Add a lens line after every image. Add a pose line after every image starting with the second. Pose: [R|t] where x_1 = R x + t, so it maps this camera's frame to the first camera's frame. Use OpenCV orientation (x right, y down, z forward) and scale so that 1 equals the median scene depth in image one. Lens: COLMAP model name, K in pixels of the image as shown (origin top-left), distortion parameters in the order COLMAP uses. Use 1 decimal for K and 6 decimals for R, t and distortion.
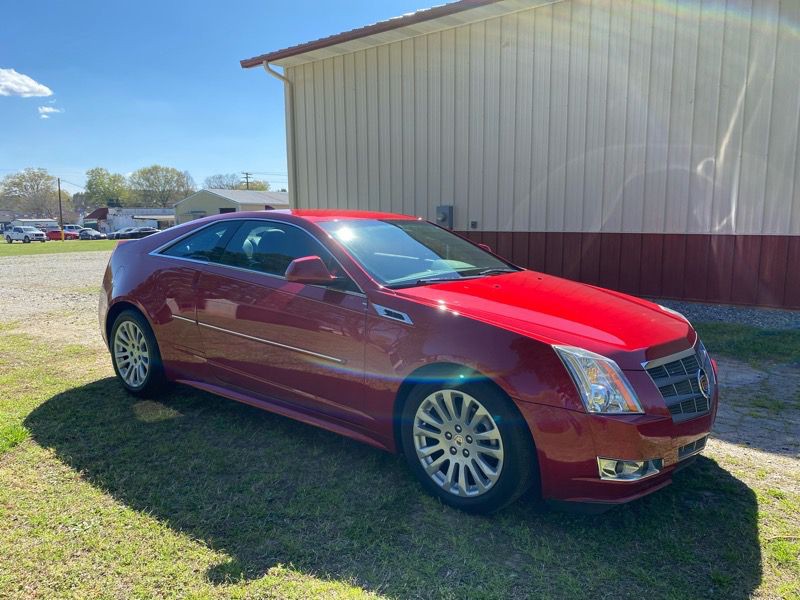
lens RADIAL K [[613.6, 0, 403.0], [0, 613.6, 307.2], [0, 0, 1]] dist [0.021425, -0.019630]
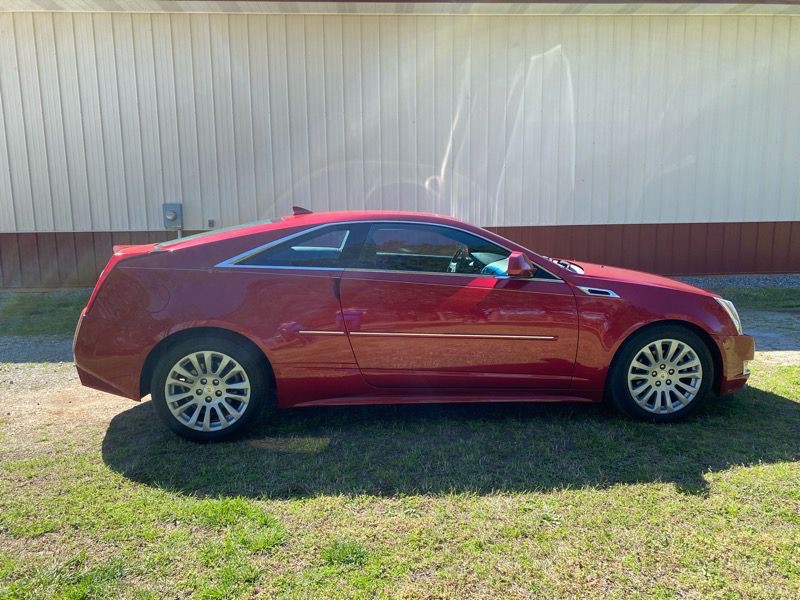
lens RADIAL K [[613.6, 0, 404.4], [0, 613.6, 305.1], [0, 0, 1]] dist [0.021425, -0.019630]
pose [[0.722909, -0.112369, 0.681744, -1.102373], [0.112005, 0.992695, 0.044853, -0.060087], [-0.681804, 0.043934, 0.730214, 0.323526]]
